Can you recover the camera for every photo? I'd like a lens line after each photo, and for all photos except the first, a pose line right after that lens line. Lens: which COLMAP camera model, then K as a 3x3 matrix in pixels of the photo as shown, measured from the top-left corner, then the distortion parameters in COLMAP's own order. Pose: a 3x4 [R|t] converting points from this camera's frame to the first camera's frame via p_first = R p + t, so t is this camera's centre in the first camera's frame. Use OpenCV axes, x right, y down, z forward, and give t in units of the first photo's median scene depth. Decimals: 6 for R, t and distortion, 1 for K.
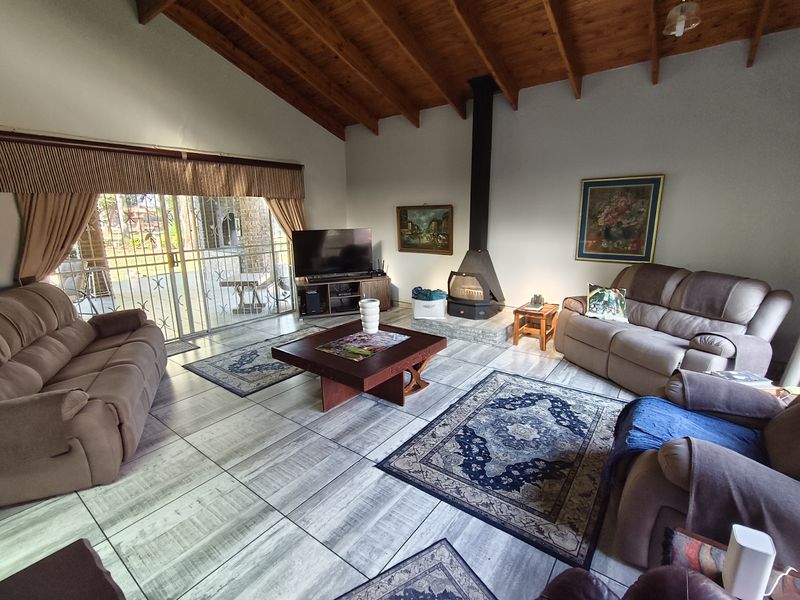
lens RADIAL K [[370.1, 0, 400.0], [0, 370.1, 300.0], [0, 0, 1]] dist [0.000934, 0.000139]
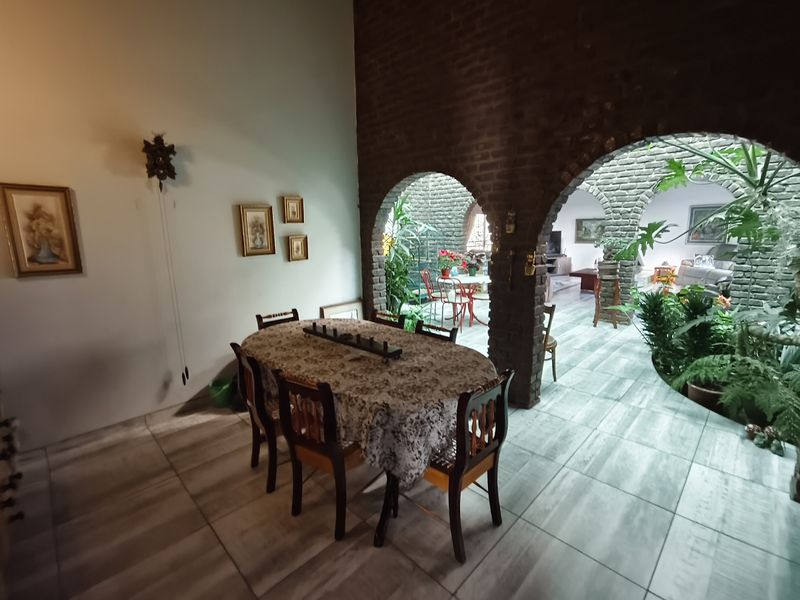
lens RADIAL K [[370.1, 0, 400.0], [0, 370.1, 300.0], [0, 0, 1]] dist [0.000934, 0.000139]
pose [[0.990691, 0.024392, -0.133926, -0.657377], [-0.028416, 0.999198, -0.028216, 0.244512], [0.133131, 0.031759, 0.990590, -0.999489]]
